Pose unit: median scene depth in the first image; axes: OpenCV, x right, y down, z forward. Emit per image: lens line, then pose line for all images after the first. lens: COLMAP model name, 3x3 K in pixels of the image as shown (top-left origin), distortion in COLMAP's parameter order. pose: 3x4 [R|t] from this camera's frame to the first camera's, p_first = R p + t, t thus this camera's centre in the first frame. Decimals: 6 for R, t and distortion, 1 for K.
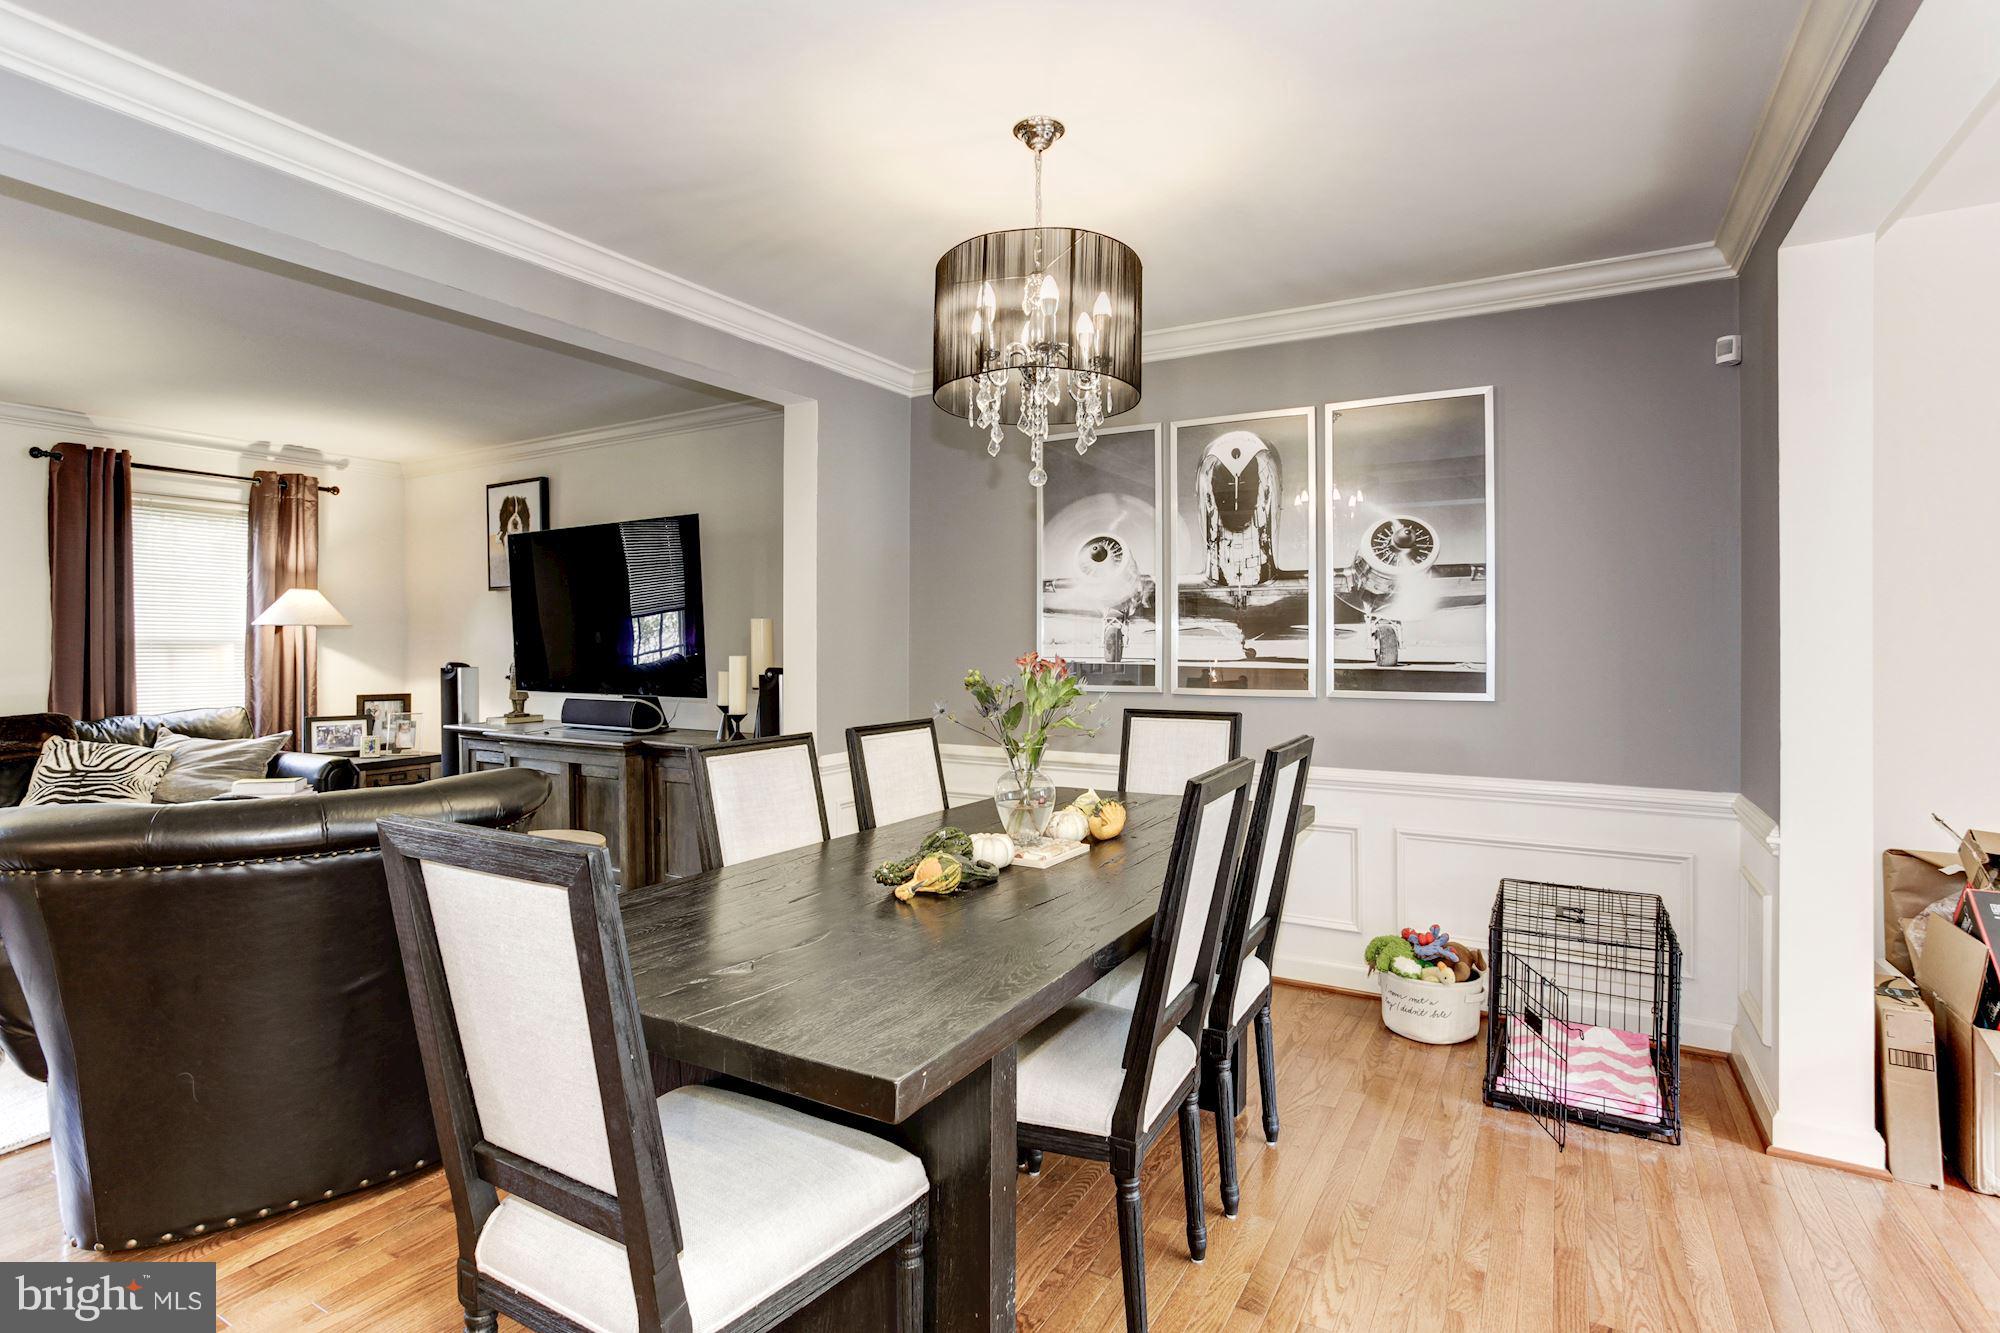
lens RADIAL K [[990.5, 0, 974.5], [0, 990.5, 648.4], [0, 0, 1]] dist [-0.057517, 0.031330]
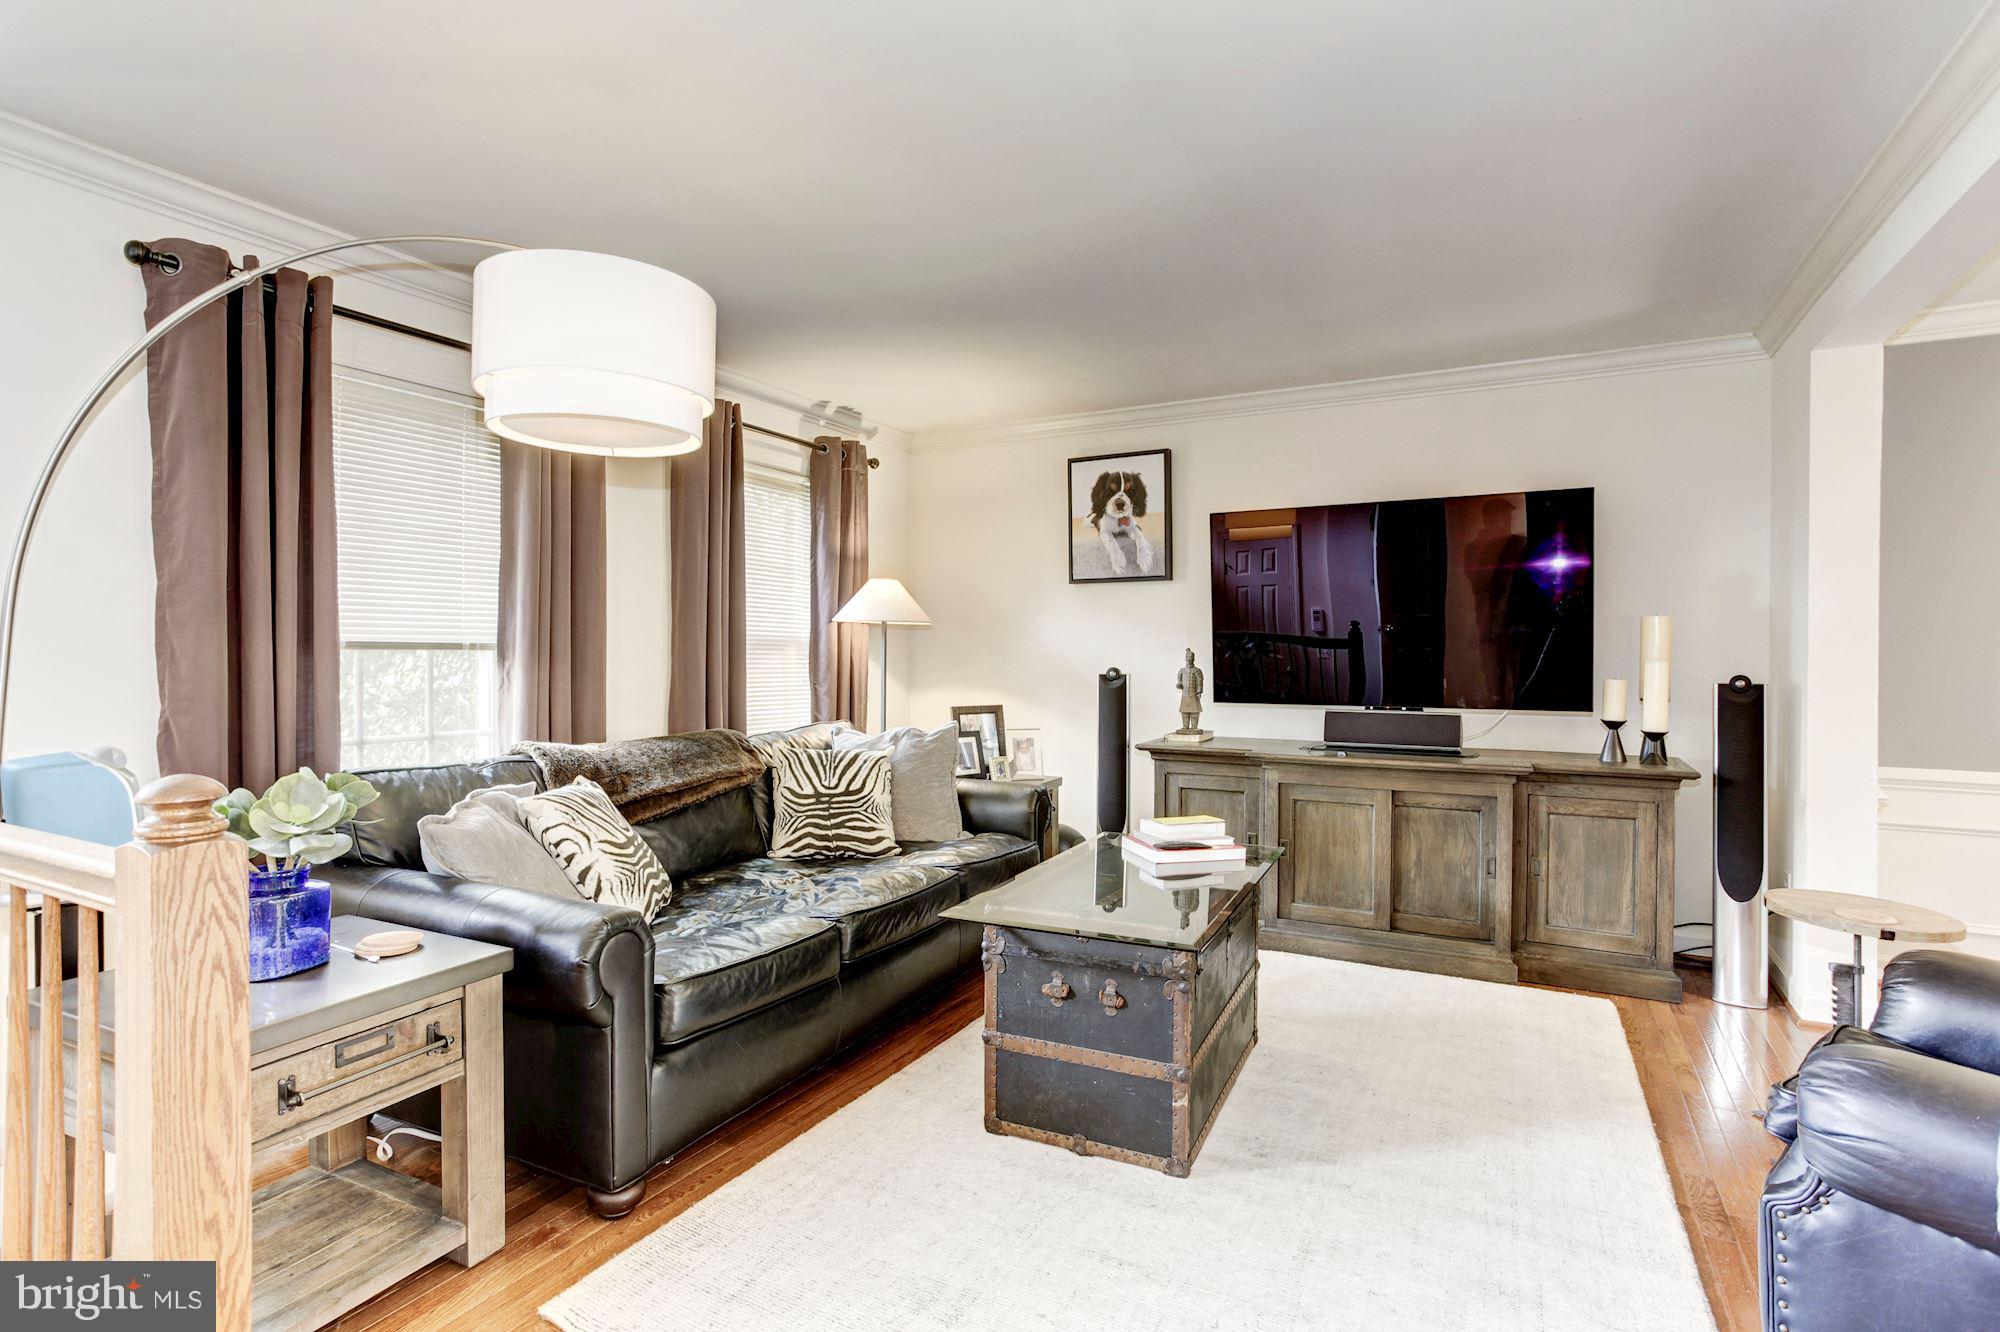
lens RADIAL K [[990.5, 0, 974.5], [0, 990.5, 647.9], [0, 0, 1]] dist [-0.057517, 0.031330]
pose [[0.999469, 0.003084, 0.032446, -0.953292], [-0.002815, 0.999961, -0.008313, 0.006832], [-0.032471, 0.008217, 0.999439, 0.228295]]
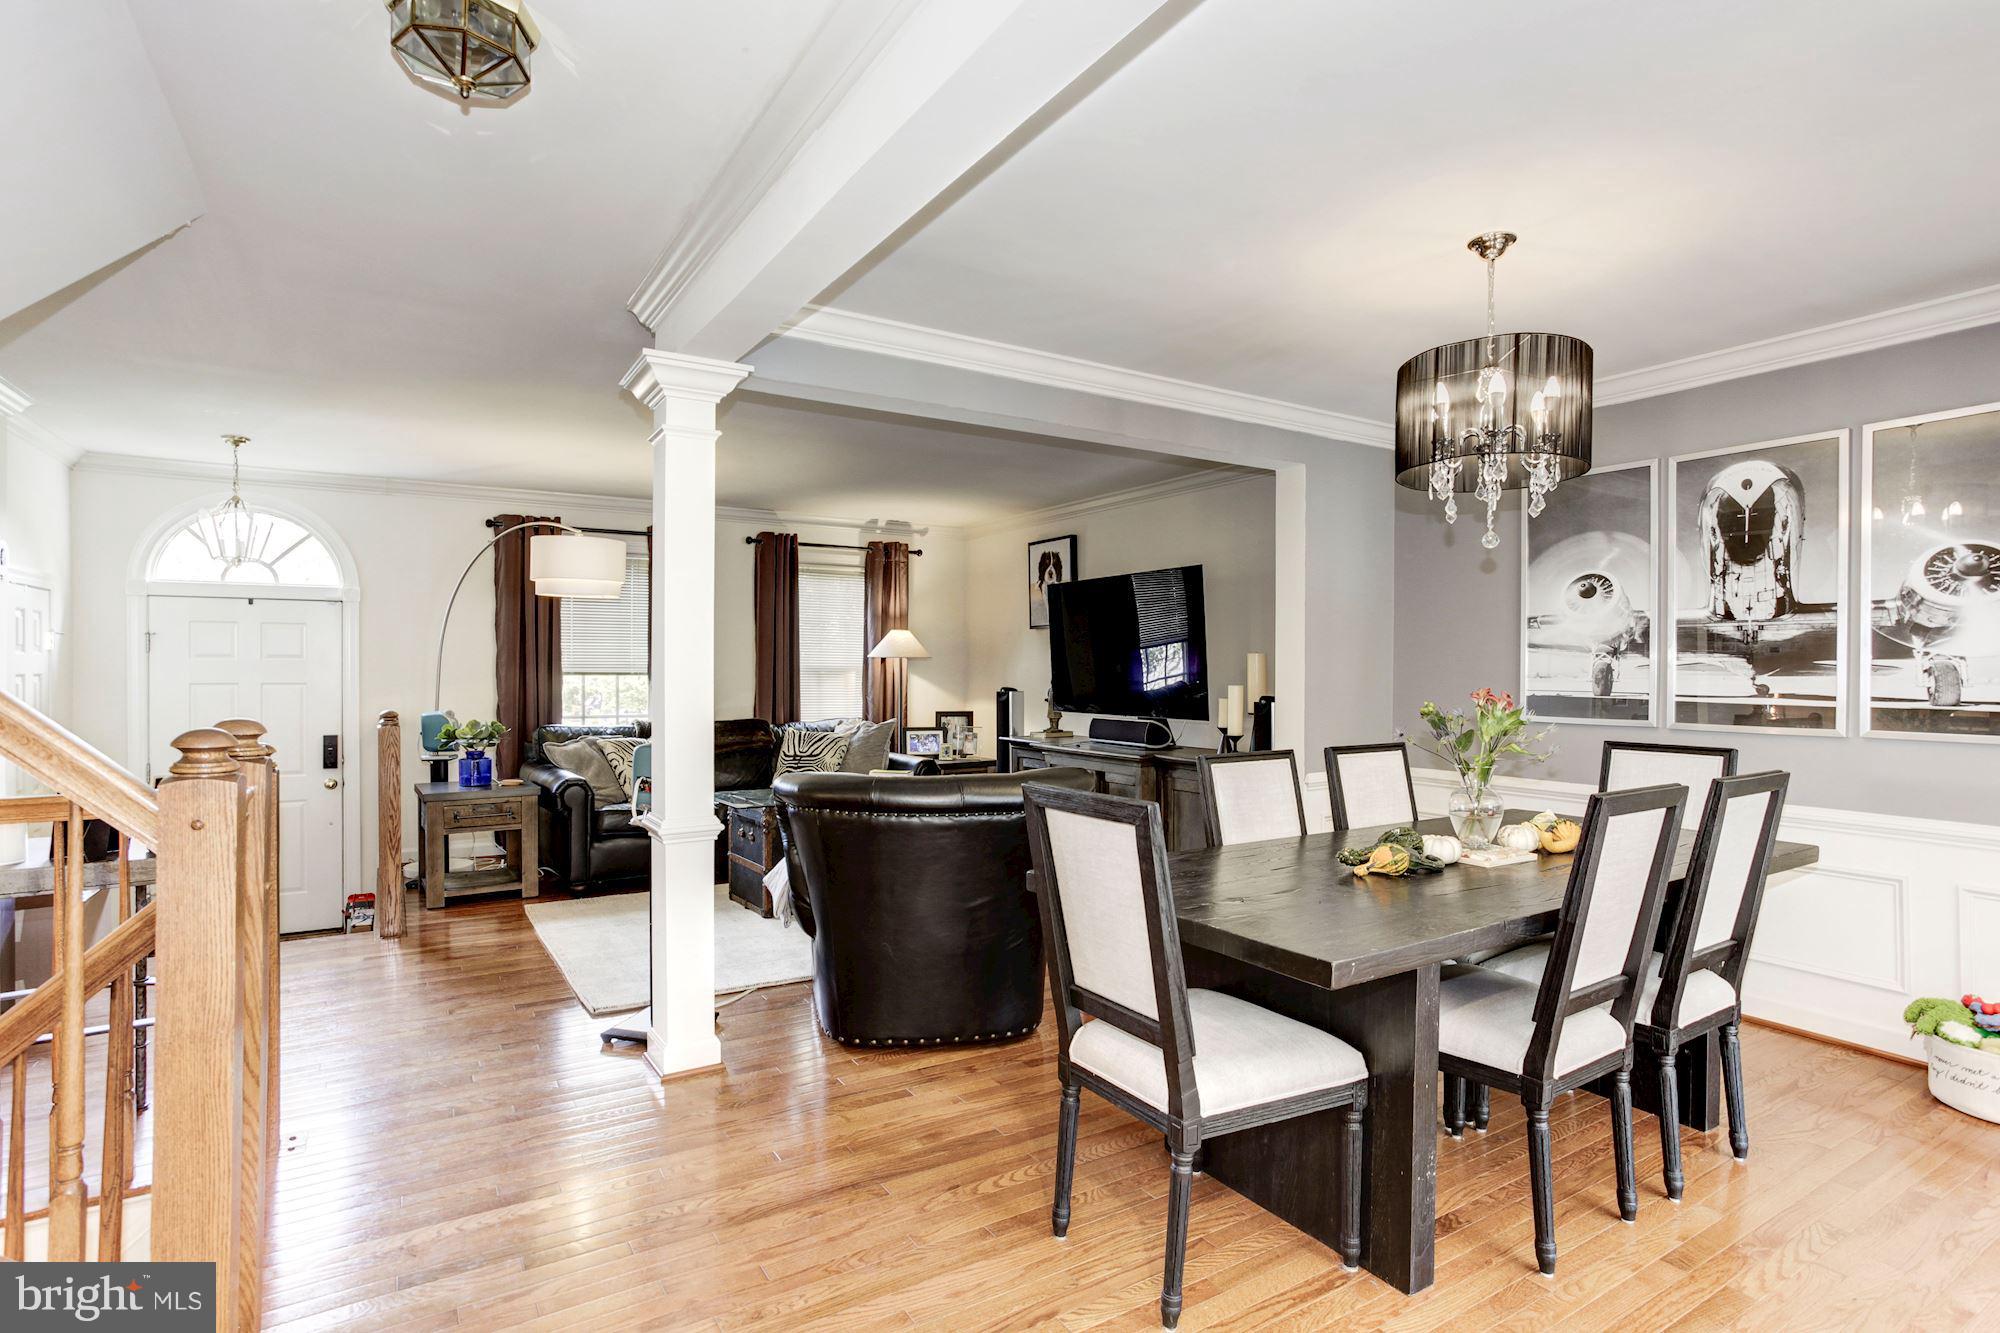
lens RADIAL K [[996.9, 0, 965.8], [0, 996.9, 674.1], [0, 0, 1]] dist [-0.051259, 0.033490]
pose [[0.877709, 0.006205, -0.479153, 0.049882], [-0.005798, 0.999980, 0.002328, -0.007491], [0.479158, 0.000734, 0.877728, -0.211663]]
